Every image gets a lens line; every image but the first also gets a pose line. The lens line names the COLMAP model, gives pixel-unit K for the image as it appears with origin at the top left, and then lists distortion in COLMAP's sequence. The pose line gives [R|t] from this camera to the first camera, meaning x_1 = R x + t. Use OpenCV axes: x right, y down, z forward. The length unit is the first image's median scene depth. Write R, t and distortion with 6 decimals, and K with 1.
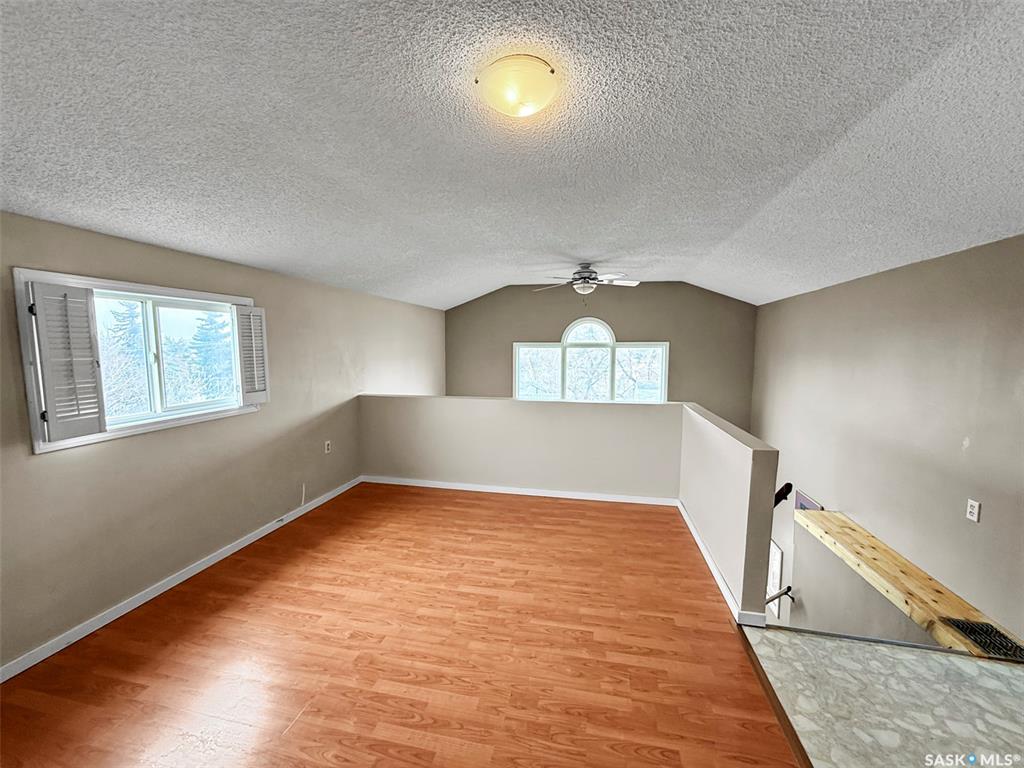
lens RADIAL K [[413.3, 0, 513.3], [0, 413.3, 386.7], [0, 0, 1]] dist [-0.000470, 0.000375]
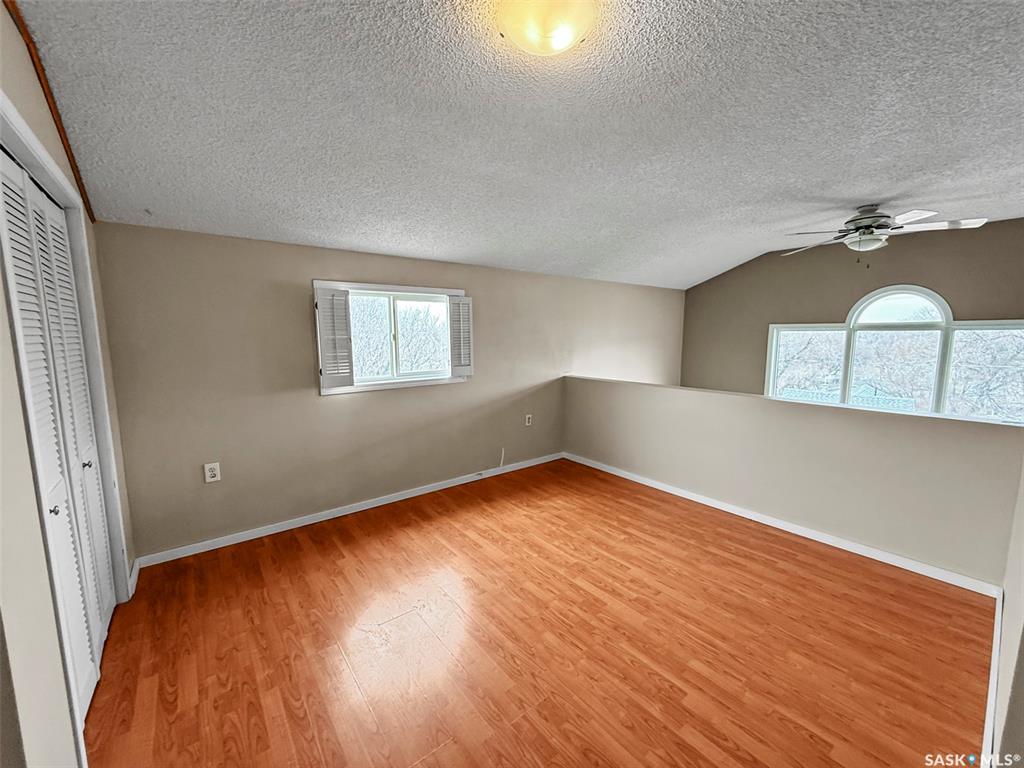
lens RADIAL K [[413.3, 0, 507.8], [0, 413.3, 386.8], [0, 0, 1]] dist [-0.000470, 0.000375]
pose [[0.766575, 0.078597, -0.637326, 0.310015], [-0.058727, 0.996903, 0.052305, 0.001432], [0.639464, -0.002668, 0.768817, 0.156343]]
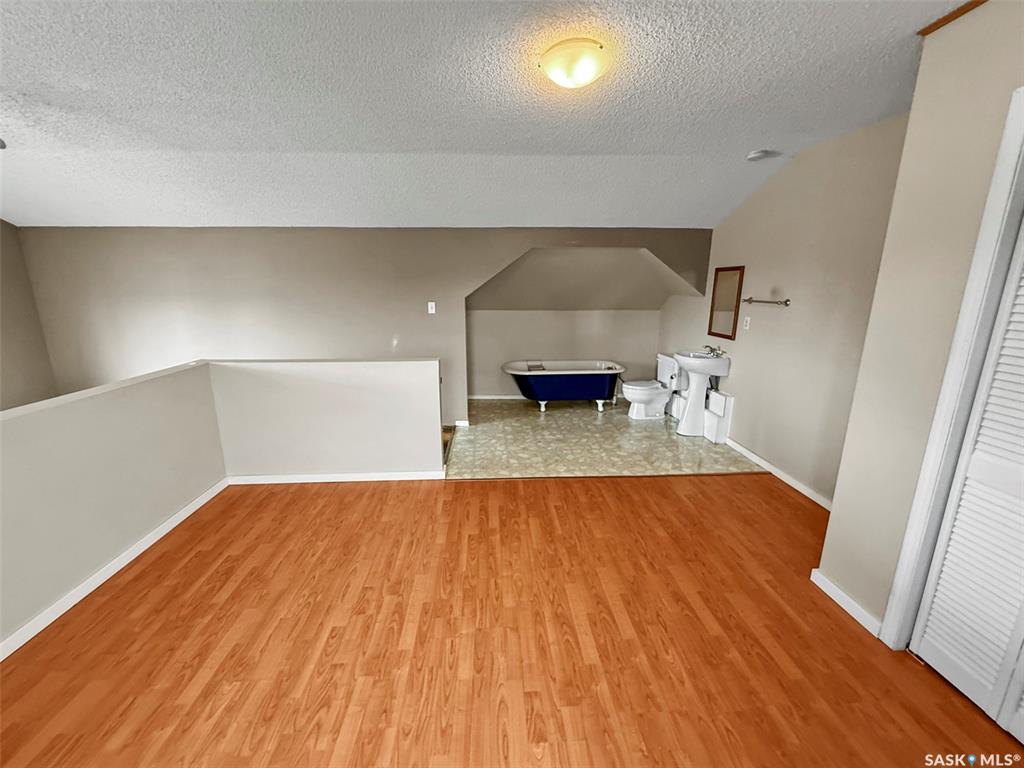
lens RADIAL K [[413.3, 0, 512.0], [0, 413.3, 383.2], [0, 0, 1]] dist [-0.000470, 0.000375]
pose [[-0.263066, -0.221619, 0.938979, -0.693782], [0.091839, 0.963087, 0.253038, -0.092156], [-0.960397, 0.152801, -0.233003, 0.882917]]
